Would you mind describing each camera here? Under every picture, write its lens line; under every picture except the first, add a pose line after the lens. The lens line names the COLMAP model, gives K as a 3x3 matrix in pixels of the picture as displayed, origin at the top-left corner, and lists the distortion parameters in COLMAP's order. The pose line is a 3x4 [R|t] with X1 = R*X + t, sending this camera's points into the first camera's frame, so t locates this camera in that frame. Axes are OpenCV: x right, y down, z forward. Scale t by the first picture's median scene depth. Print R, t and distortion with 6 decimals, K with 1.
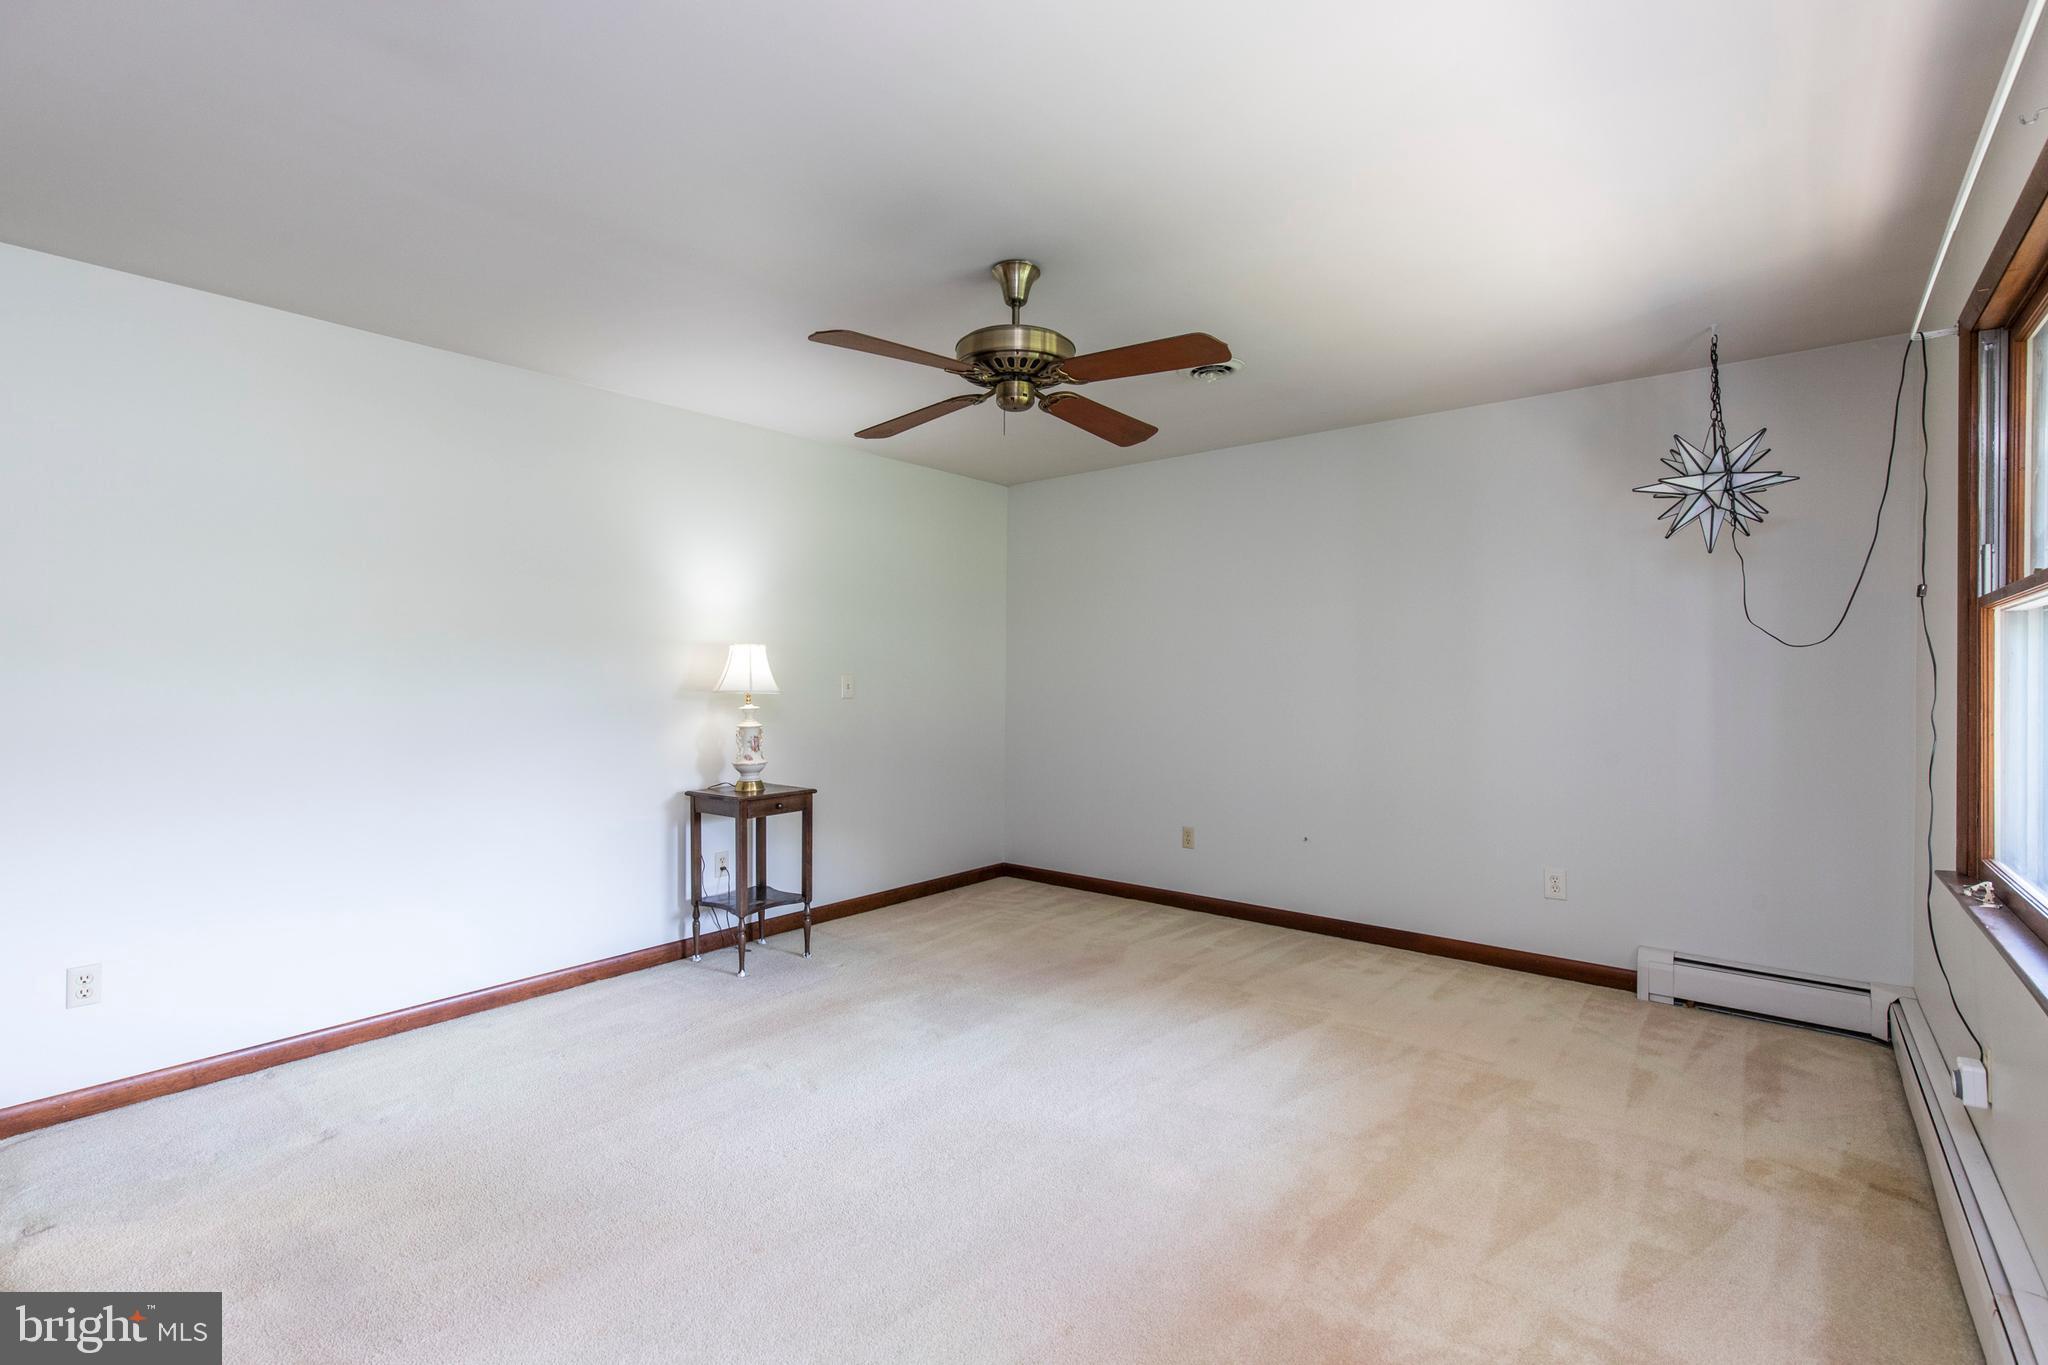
lens RADIAL K [[940.5, 0, 1031.0], [0, 940.5, 679.1], [0, 0, 1]] dist [0.011088, -0.001608]
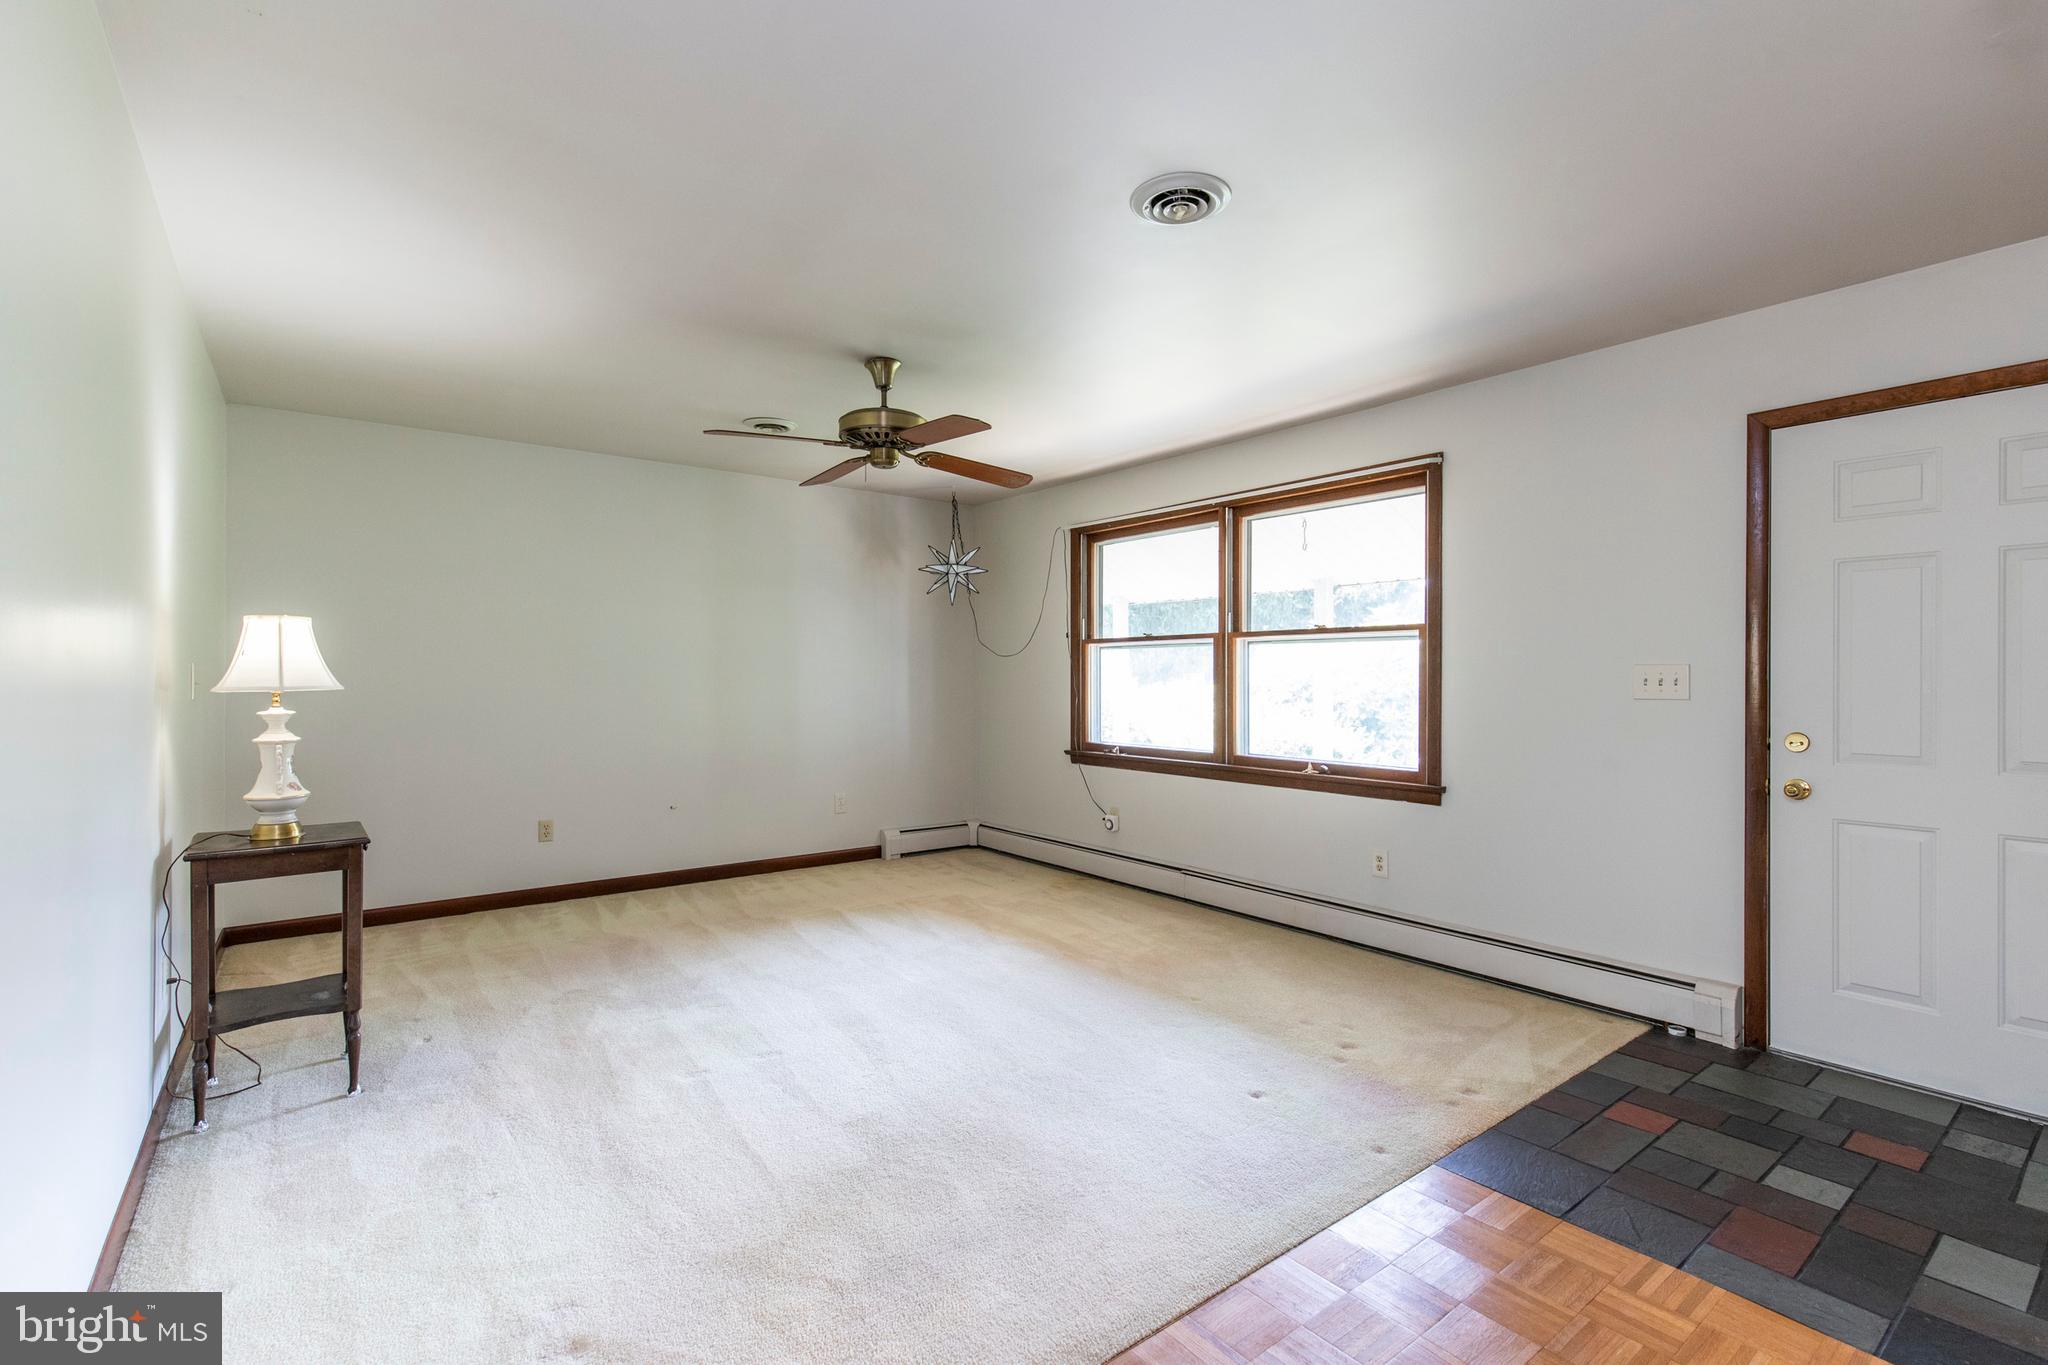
lens RADIAL K [[940.5, 0, 1030.5], [0, 940.5, 681.7], [0, 0, 1]] dist [0.011088, -0.001608]
pose [[0.211147, -0.007724, 0.977424, -0.976854], [0.004427, 0.999966, 0.006946, 0.007469], [-0.977444, 0.002860, 0.211174, 0.398785]]
